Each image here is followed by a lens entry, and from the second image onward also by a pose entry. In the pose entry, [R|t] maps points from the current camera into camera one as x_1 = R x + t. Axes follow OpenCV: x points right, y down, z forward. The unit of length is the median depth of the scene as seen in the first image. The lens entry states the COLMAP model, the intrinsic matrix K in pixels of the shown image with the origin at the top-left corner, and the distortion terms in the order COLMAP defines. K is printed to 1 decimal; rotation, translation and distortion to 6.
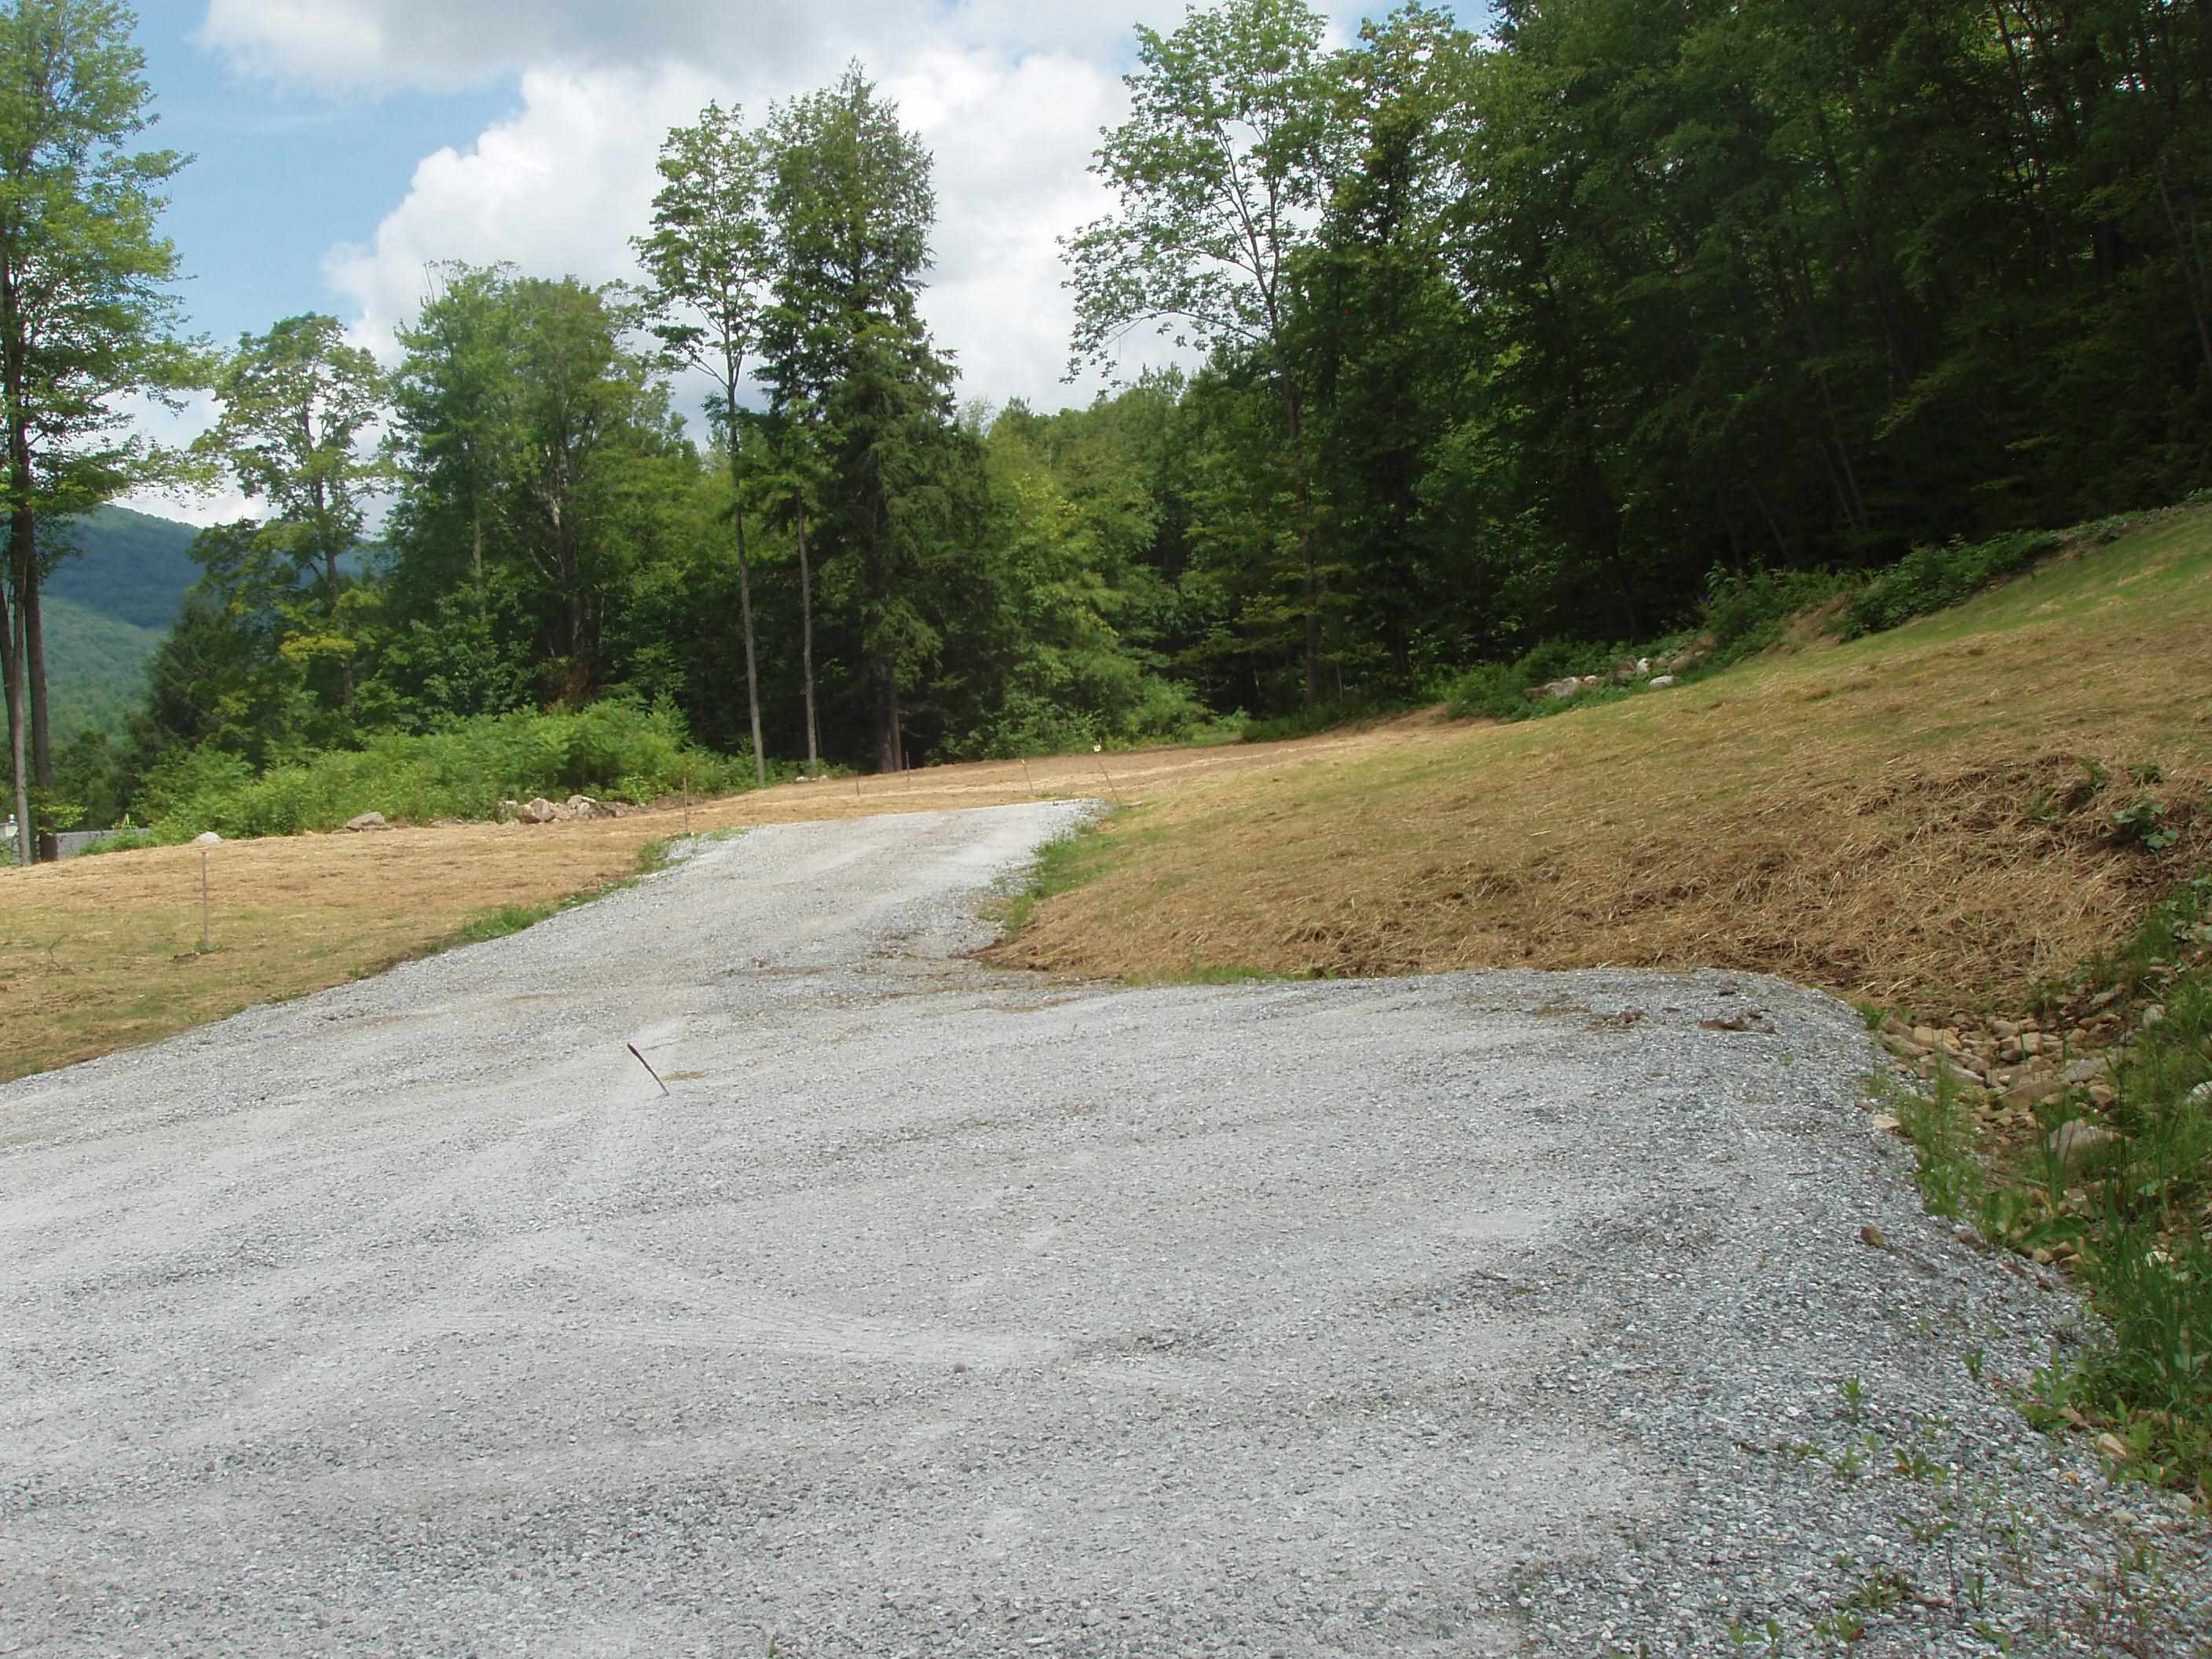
lens RADIAL K [[2394.2, 0, 1086.0], [0, 2394.2, 842.3], [0, 0, 1]] dist [-0.135442, 0.000000]
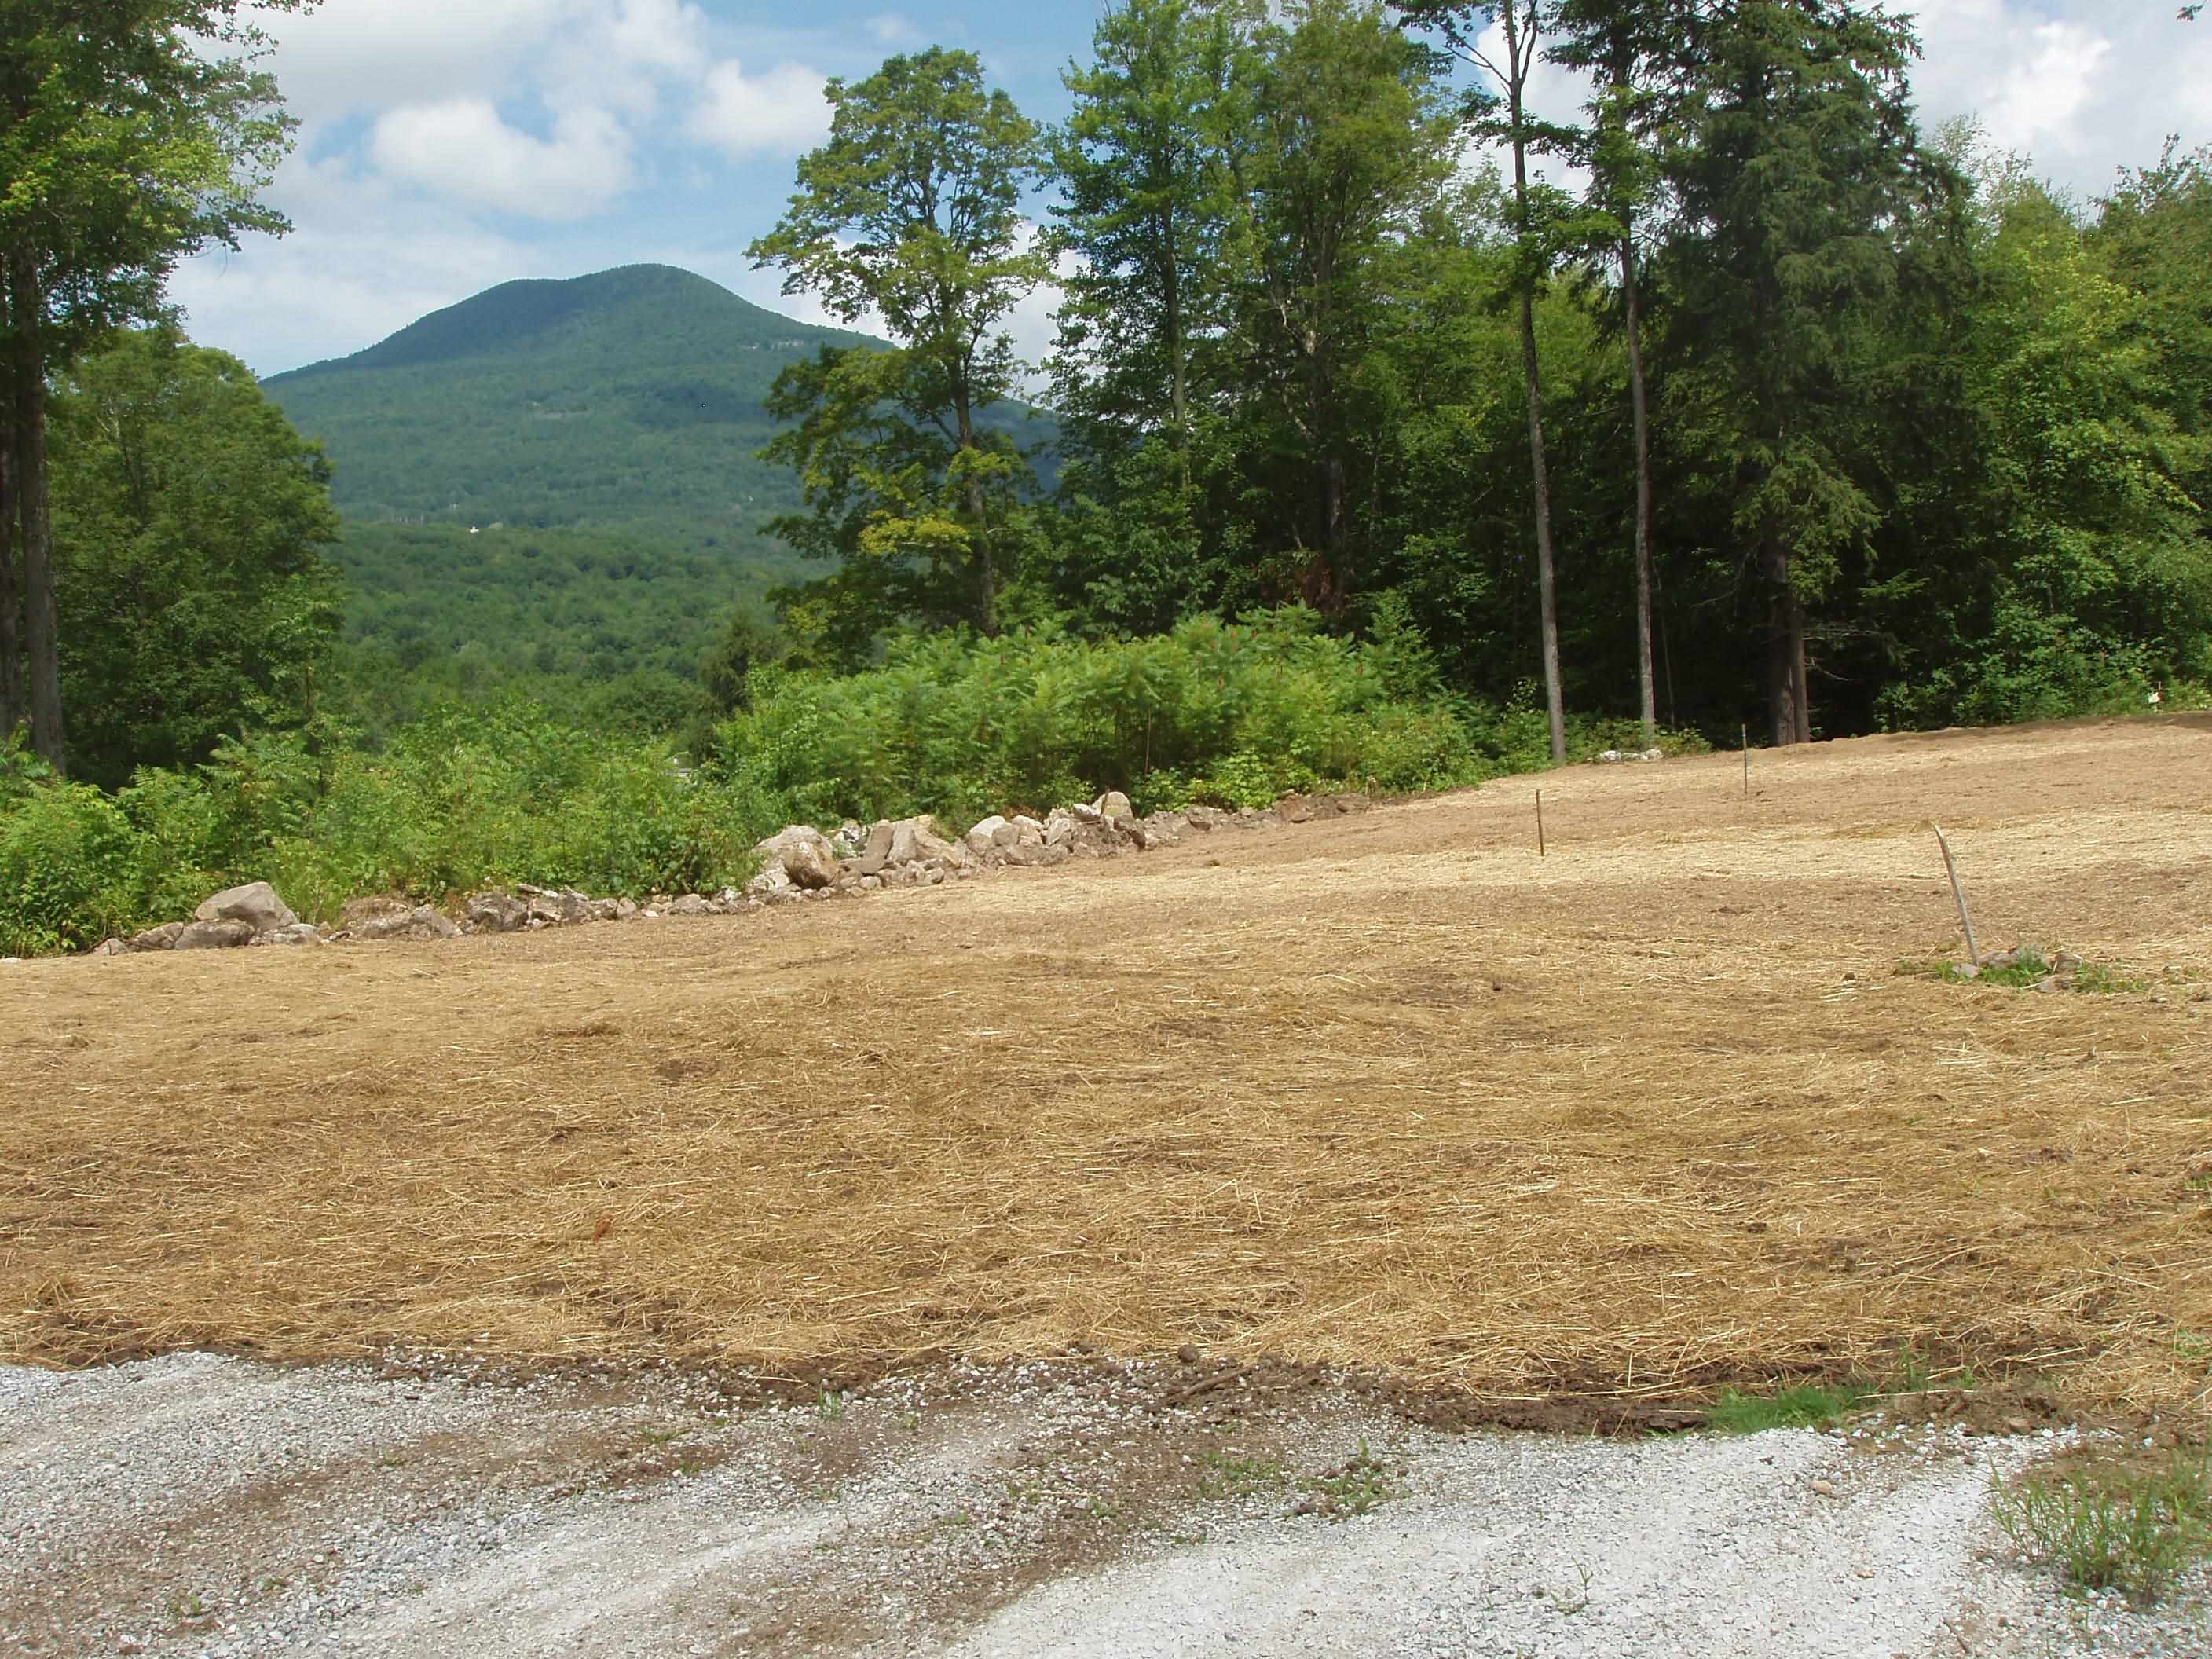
lens RADIAL K [[2394.2, 0, 1088.4], [0, 2394.2, 825.6], [0, 0, 1]] dist [-0.135442, 0.000000]
pose [[0.915124, 0.033772, -0.401756, -0.006541], [-0.023198, 0.999245, 0.031158, -0.027103], [0.402506, -0.019194, 0.915216, 0.482003]]
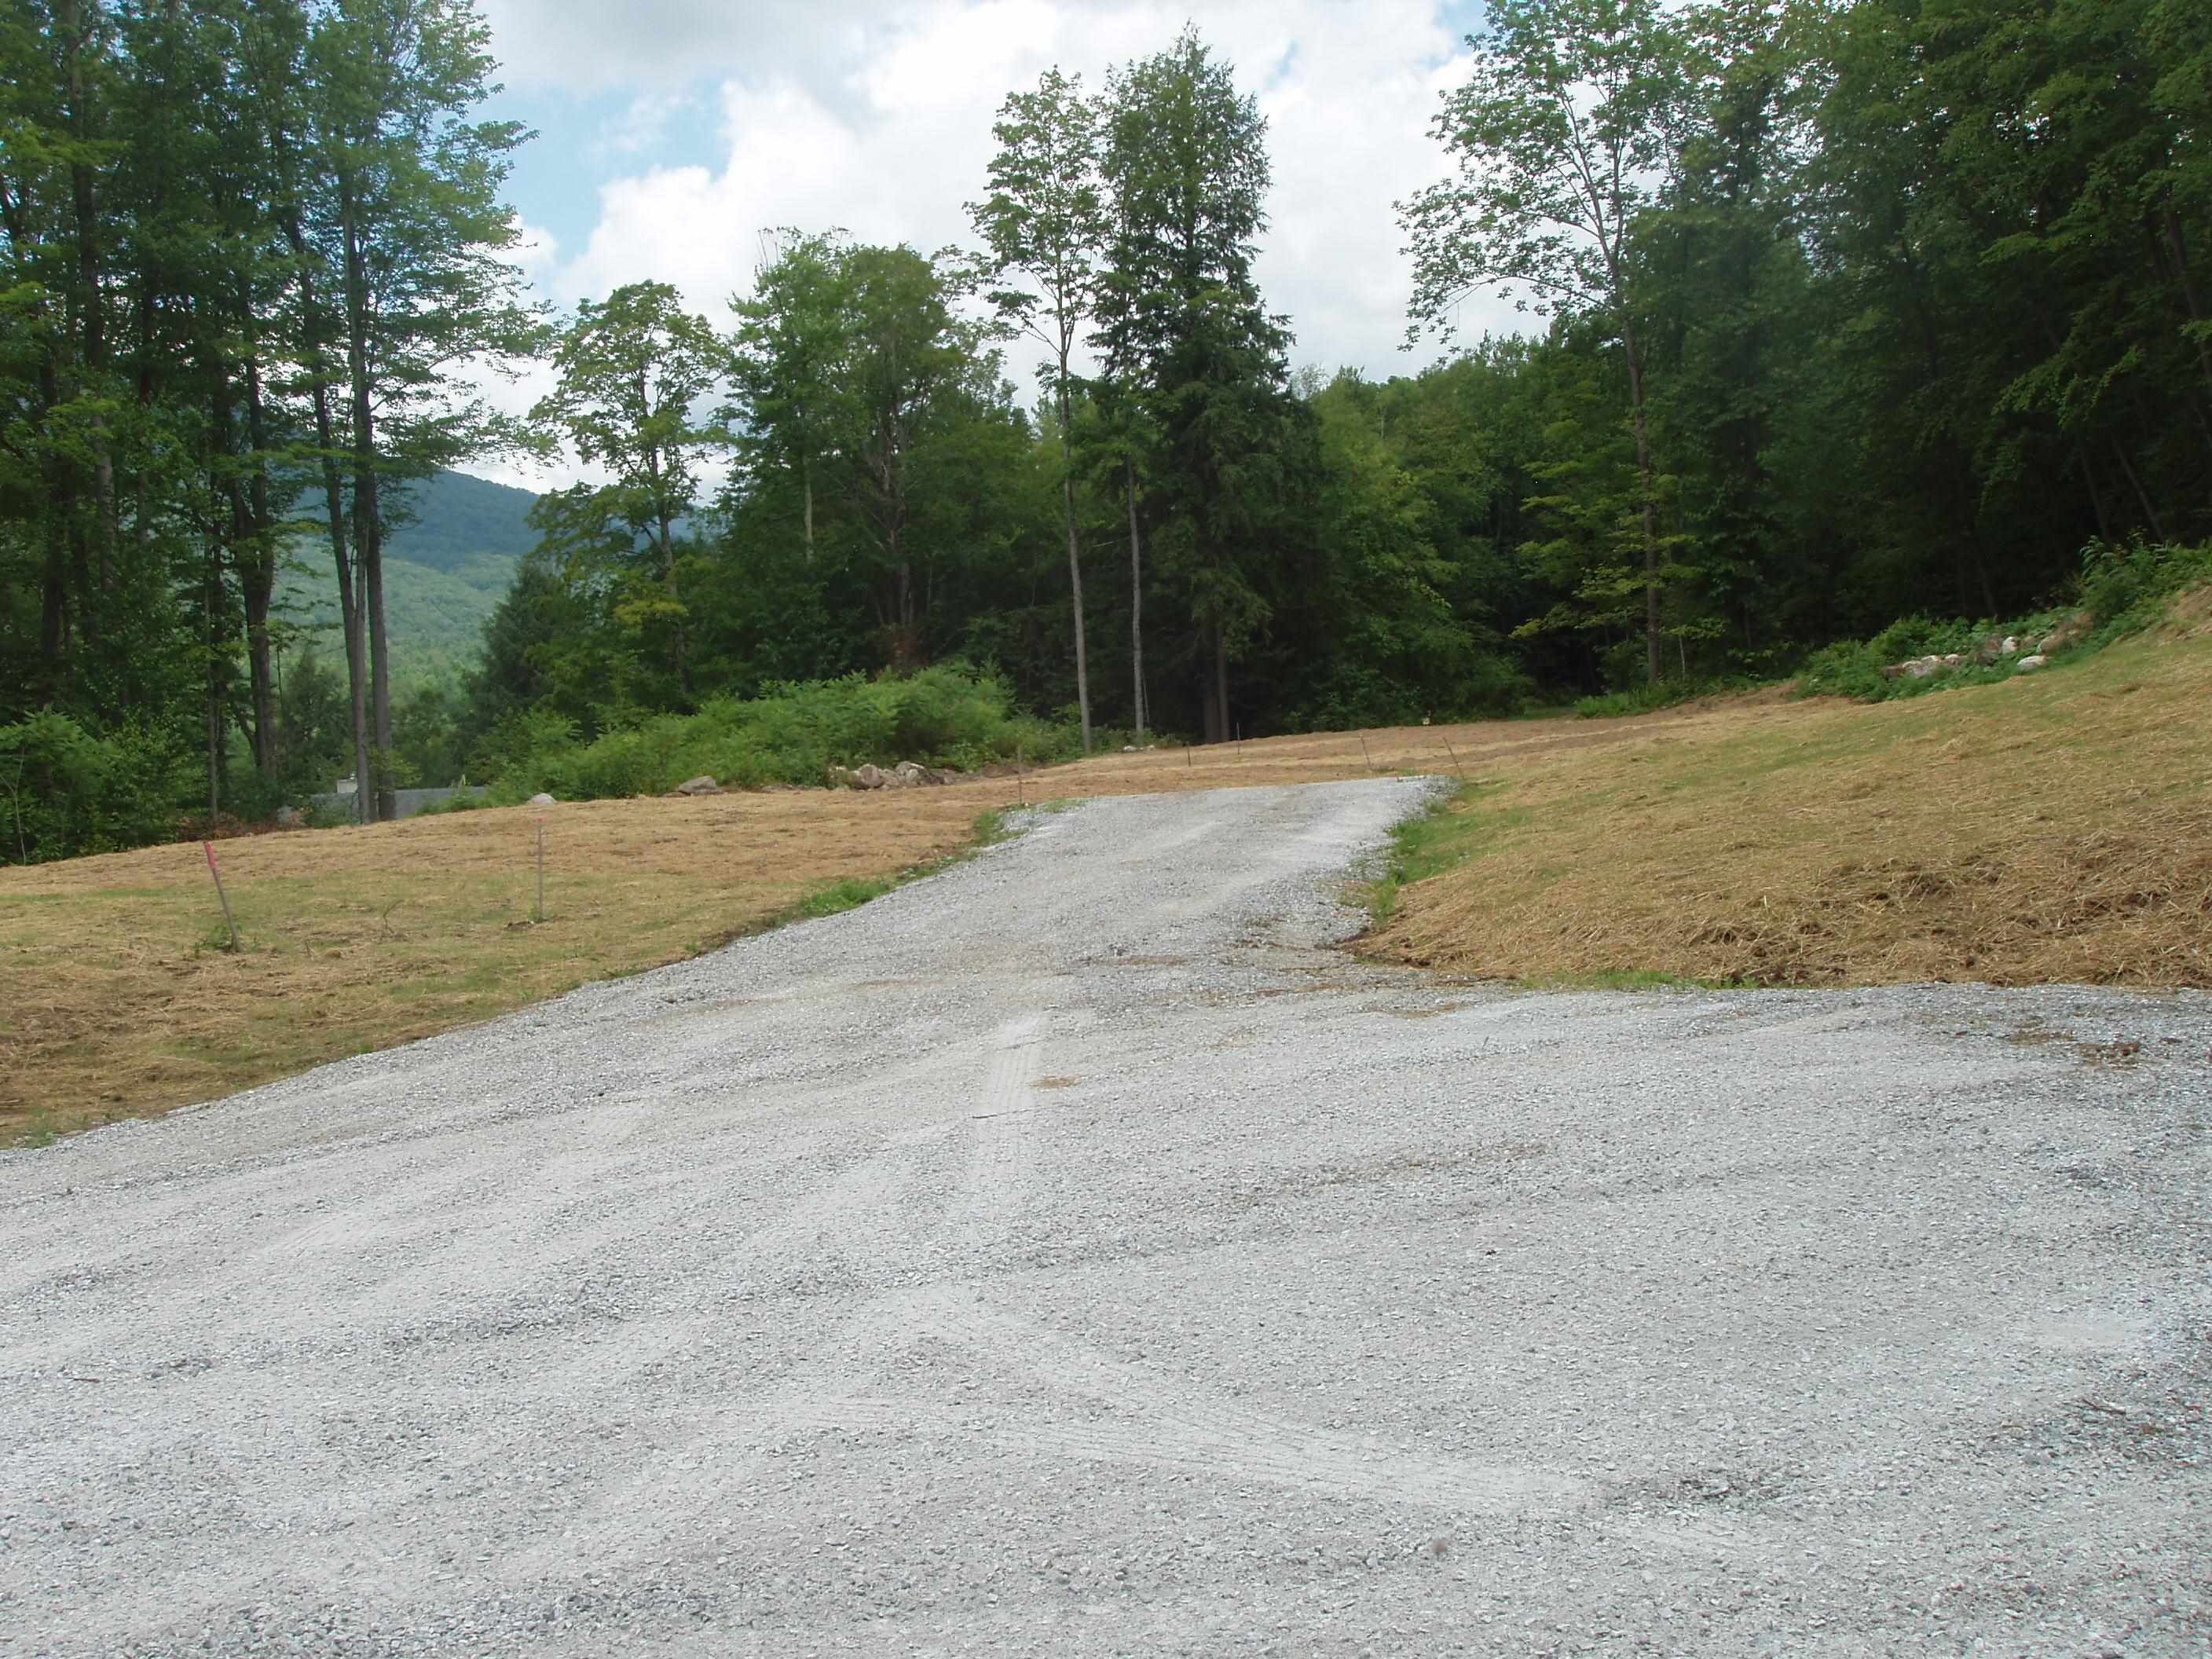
lens RADIAL K [[2394.2, 0, 1104.7], [0, 2394.2, 823.0], [0, 0, 1]] dist [-0.135442, 0.000000]
pose [[0.992083, 0.017810, -0.124314, -0.005326], [-0.017239, 0.999835, 0.005667, -0.001078], [0.124395, -0.003479, 0.992227, 0.012989]]
